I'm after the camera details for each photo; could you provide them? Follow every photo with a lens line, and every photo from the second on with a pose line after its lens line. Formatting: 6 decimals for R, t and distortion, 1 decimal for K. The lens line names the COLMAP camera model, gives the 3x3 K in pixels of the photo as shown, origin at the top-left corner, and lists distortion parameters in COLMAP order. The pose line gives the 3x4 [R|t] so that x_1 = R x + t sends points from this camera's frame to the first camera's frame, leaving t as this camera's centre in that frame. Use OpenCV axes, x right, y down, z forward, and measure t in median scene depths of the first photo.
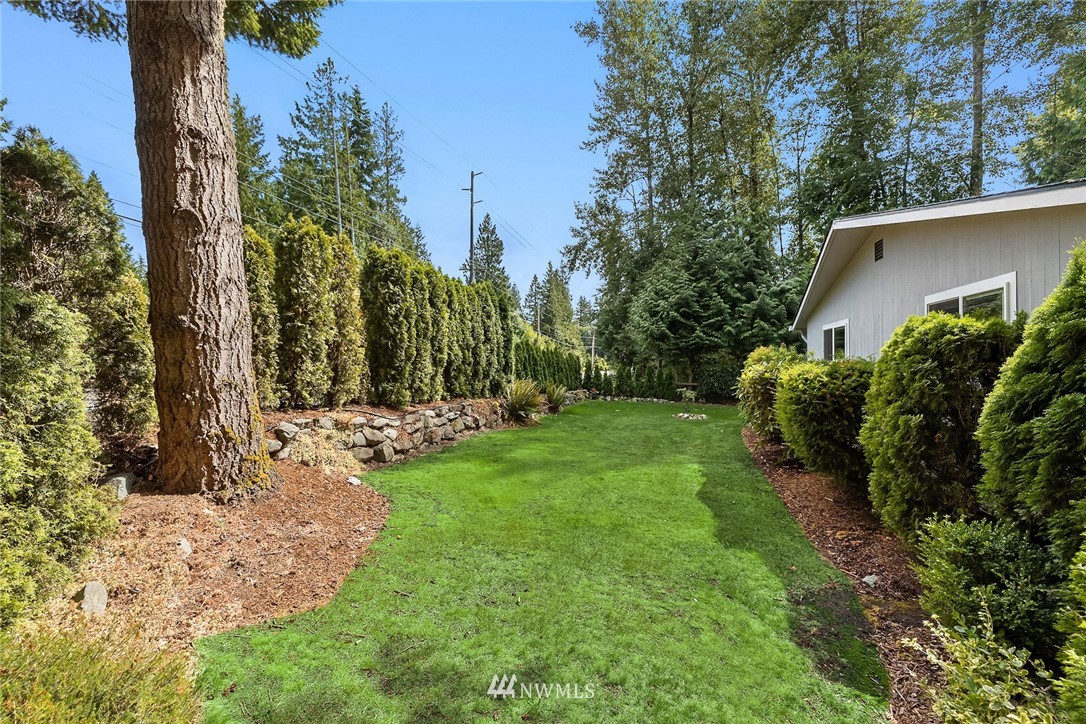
lens RADIAL K [[463.9, 0, 541.2], [0, 463.9, 360.8], [0, 0, 1]] dist [-0.000804, -0.000282]
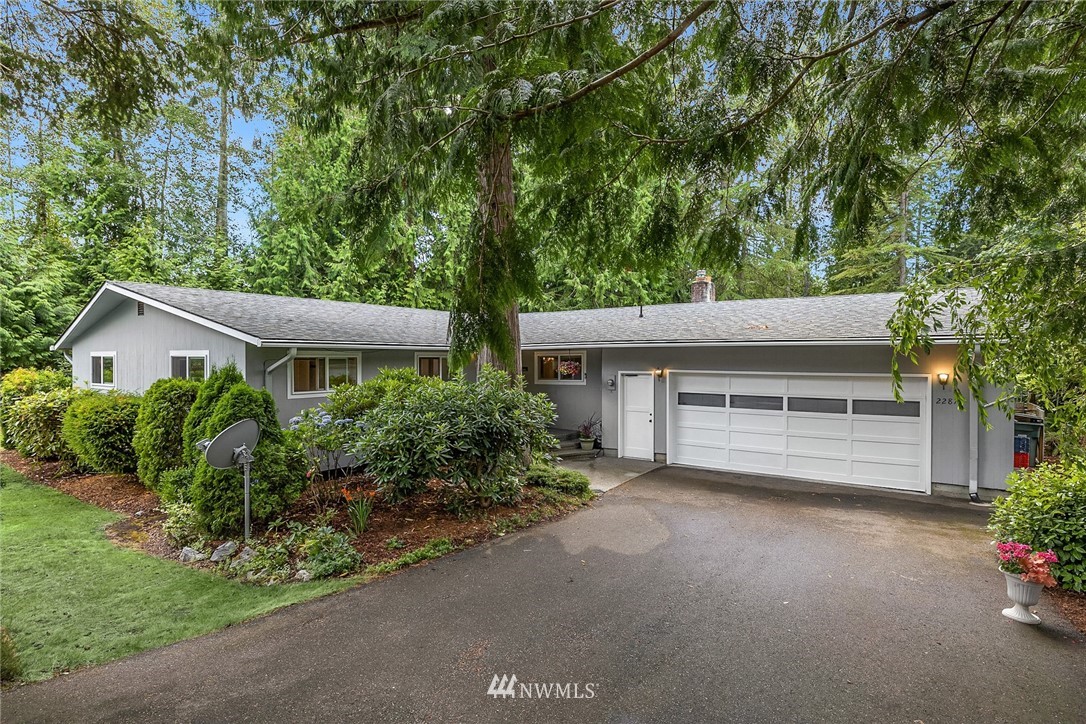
lens RADIAL K [[564.1, 0, 541.9], [0, 564.1, 358.5], [0, 0, 1]] dist [-0.001591, -0.000214]
pose [[0.310278, -0.005286, 0.950631, -0.812282], [-0.005020, 0.999961, 0.007199, -0.169513], [-0.950632, -0.007006, 0.310240, -1.074537]]
